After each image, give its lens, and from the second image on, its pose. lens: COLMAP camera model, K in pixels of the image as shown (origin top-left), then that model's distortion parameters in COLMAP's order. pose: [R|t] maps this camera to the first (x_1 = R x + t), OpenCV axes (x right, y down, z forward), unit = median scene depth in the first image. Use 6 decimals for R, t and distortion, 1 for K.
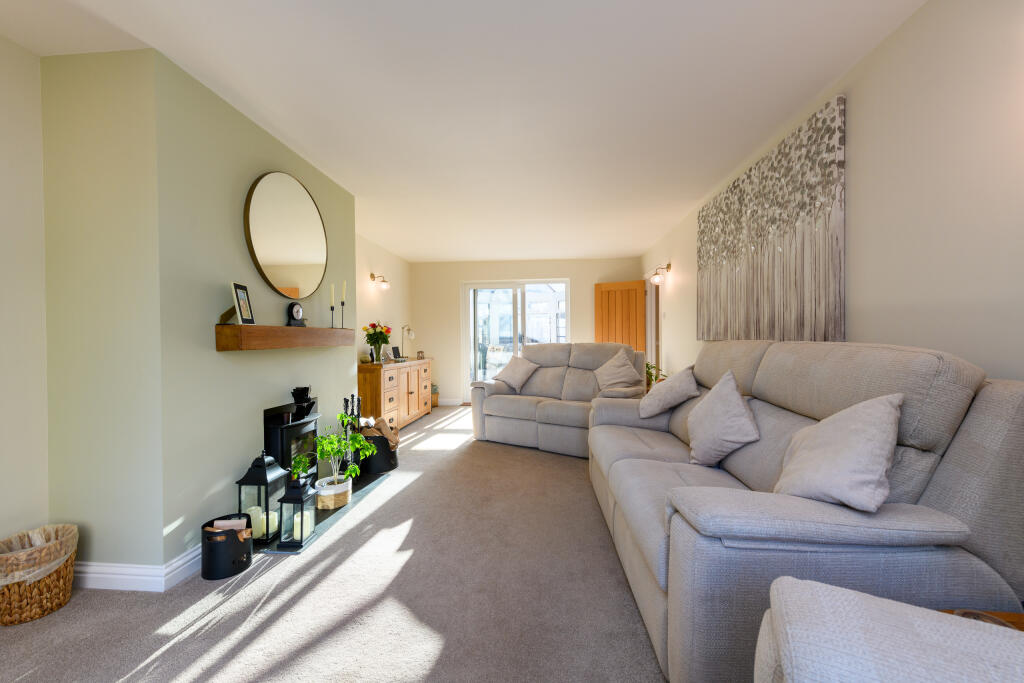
lens RADIAL K [[402.8, 0, 512.0], [0, 402.8, 341.5], [0, 0, 1]] dist [0.018476, -0.000207]
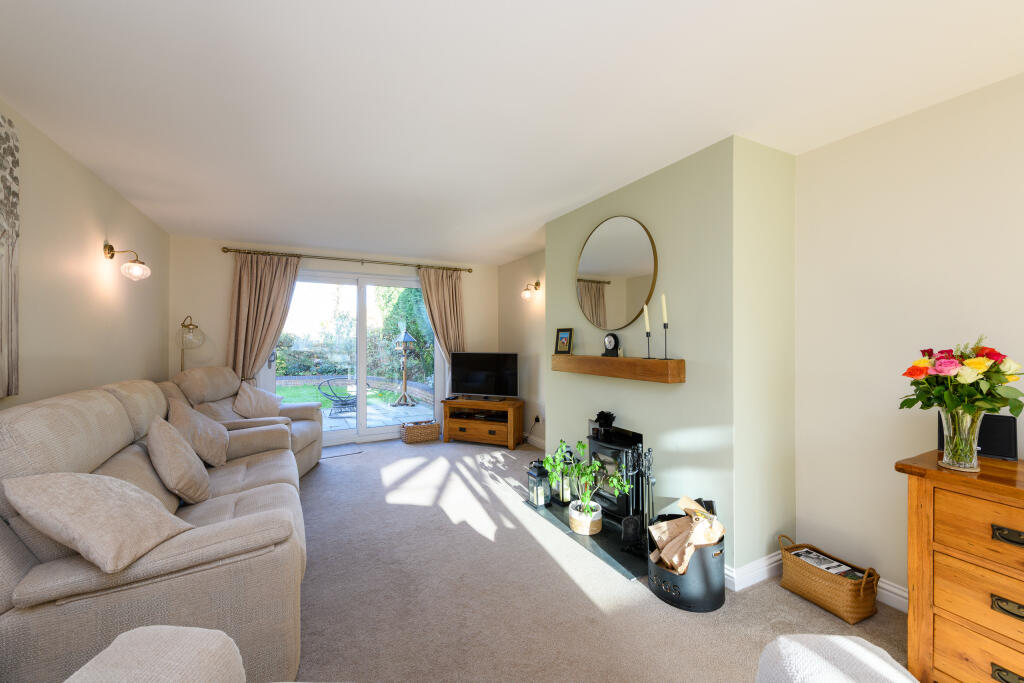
lens RADIAL K [[402.8, 0, 512.0], [0, 402.8, 341.5], [0, 0, 1]] dist [0.018476, -0.000207]
pose [[-0.851072, 0.000358, -0.525049, 0.262885], [-0.006540, 0.999915, 0.011283, -0.093906], [0.525008, 0.013036, -0.850997, 1.946681]]
